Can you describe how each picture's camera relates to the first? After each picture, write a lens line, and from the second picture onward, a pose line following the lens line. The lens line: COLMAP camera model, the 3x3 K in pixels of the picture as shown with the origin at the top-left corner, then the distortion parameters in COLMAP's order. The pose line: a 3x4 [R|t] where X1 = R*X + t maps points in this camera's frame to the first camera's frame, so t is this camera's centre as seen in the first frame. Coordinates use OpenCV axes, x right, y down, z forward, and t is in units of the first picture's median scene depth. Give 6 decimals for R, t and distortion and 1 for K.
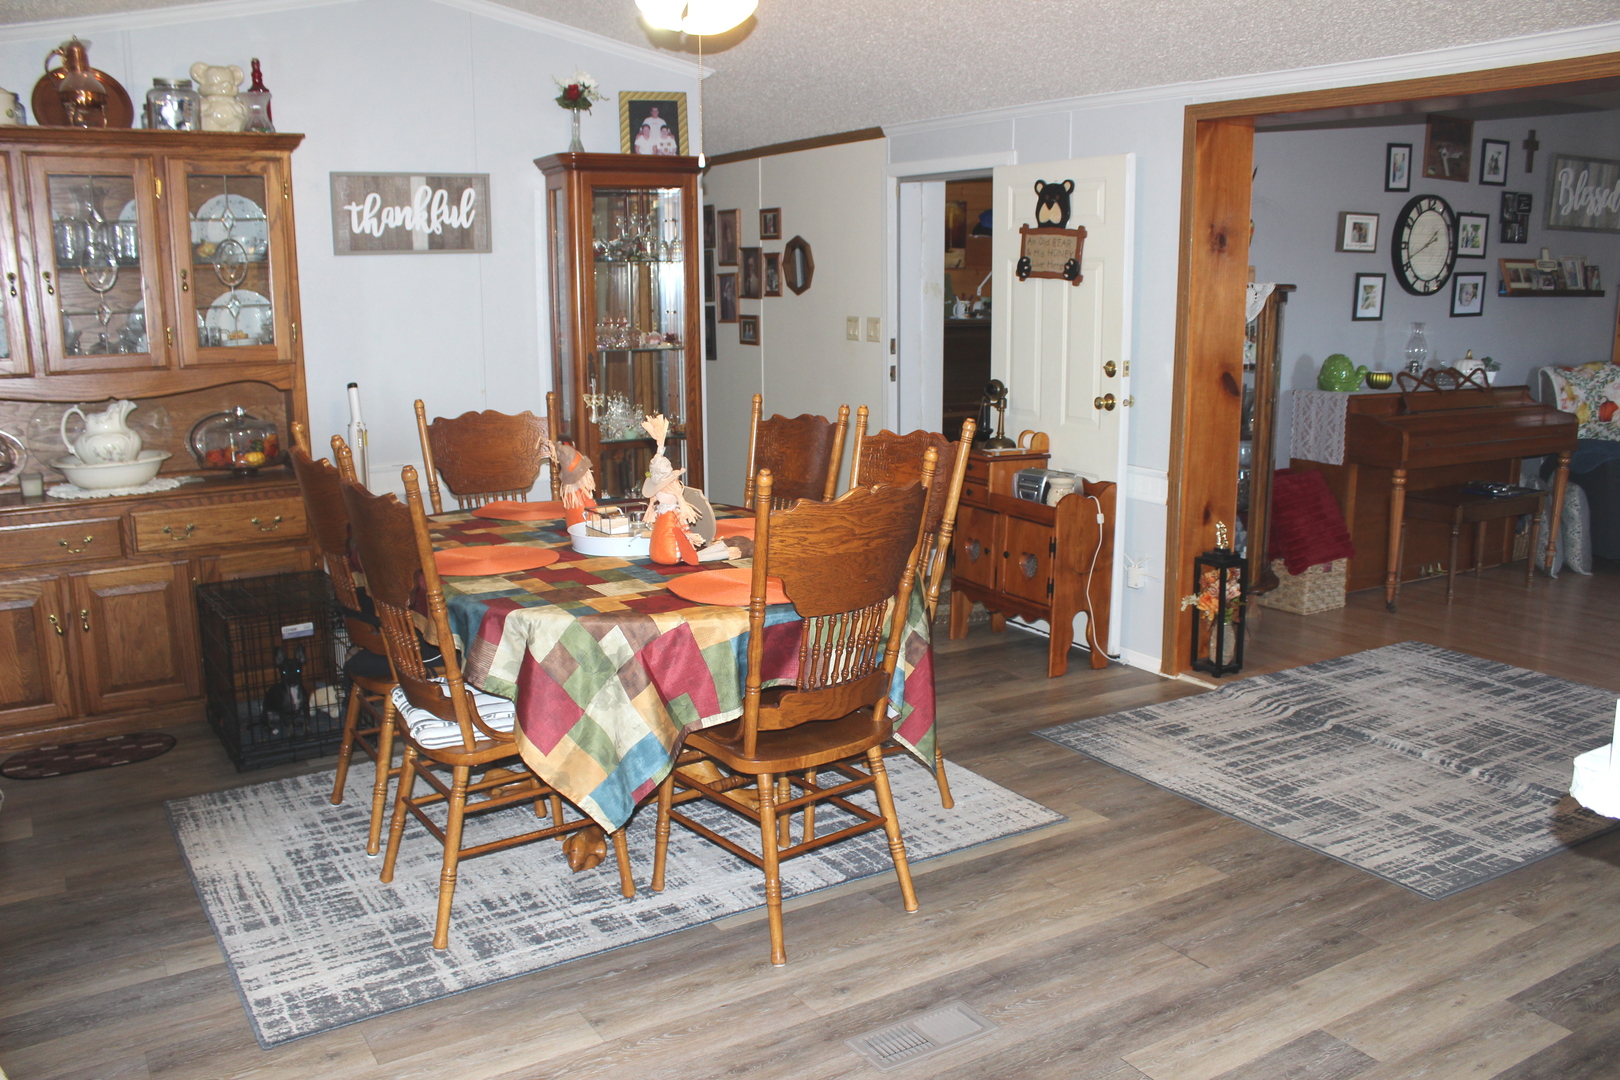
lens RADIAL K [[1380.3, 0, 811.1], [0, 1380.3, 538.7], [0, 0, 1]] dist [-0.015216, 0.003853]
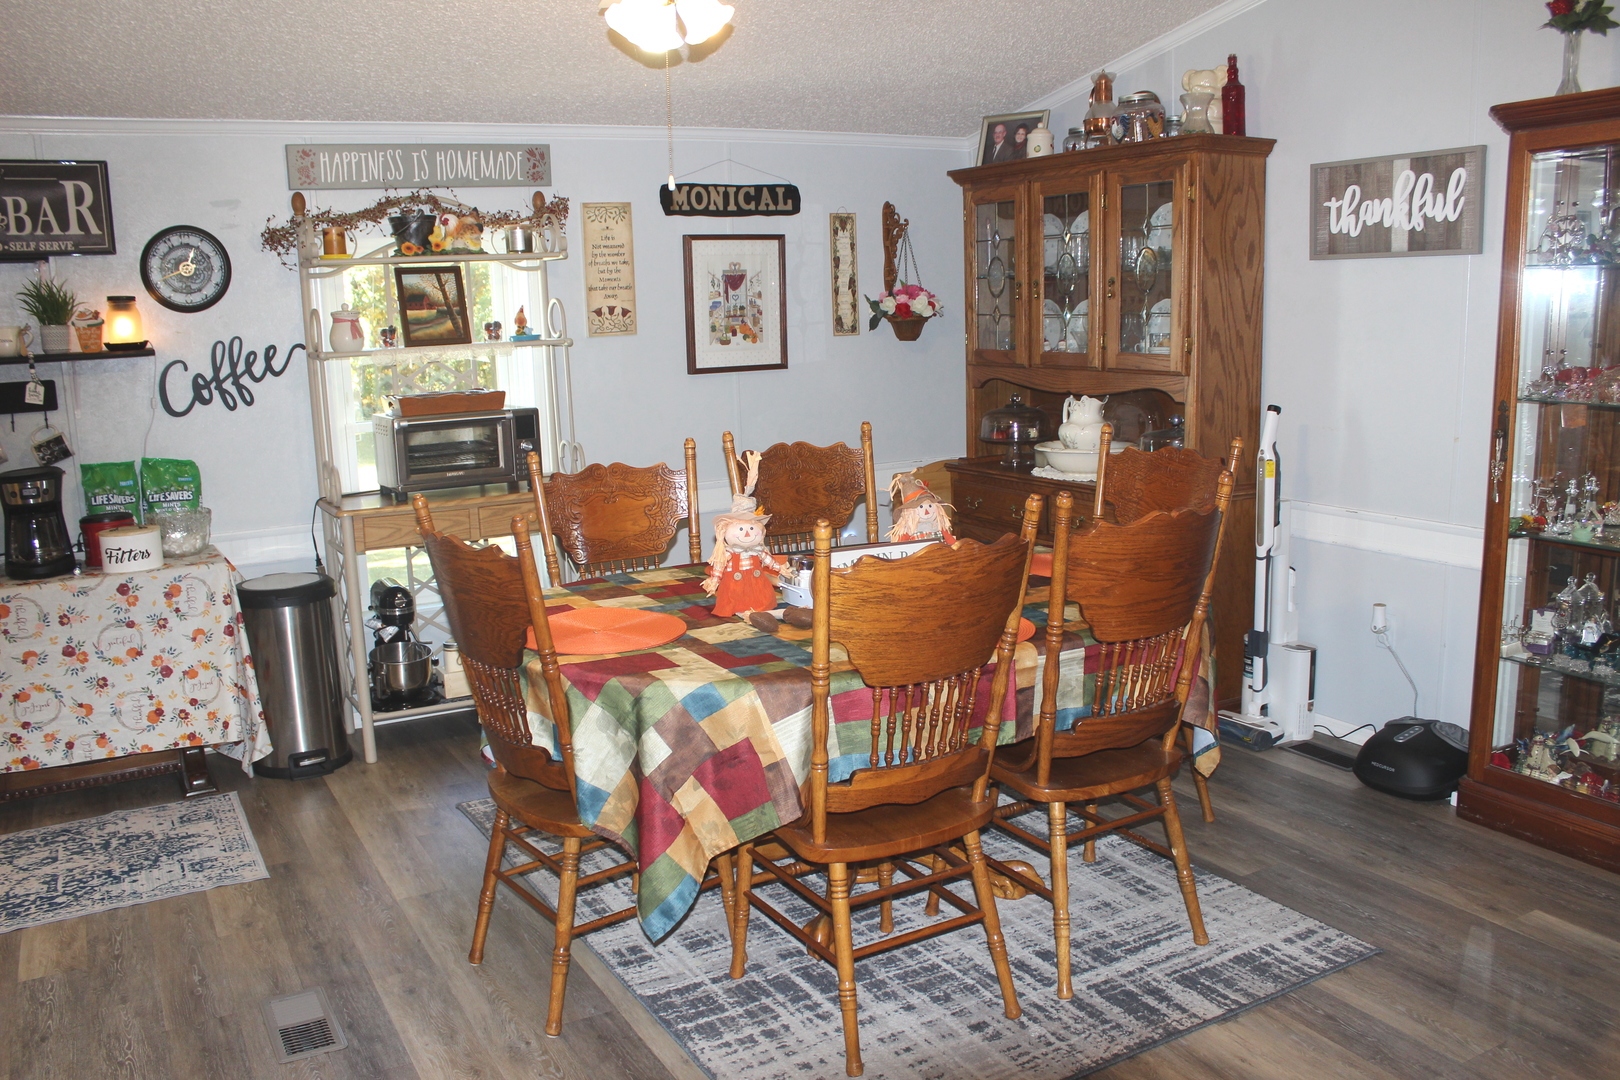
lens RADIAL K [[1380.3, 0, 812.5], [0, 1380.3, 537.4], [0, 0, 1]] dist [-0.015216, 0.003853]
pose [[-0.030158, 0.194365, -0.980466, 0.543687], [-0.169092, 0.965782, 0.196655, -0.151645], [0.985139, 0.171720, 0.003740, 0.703115]]
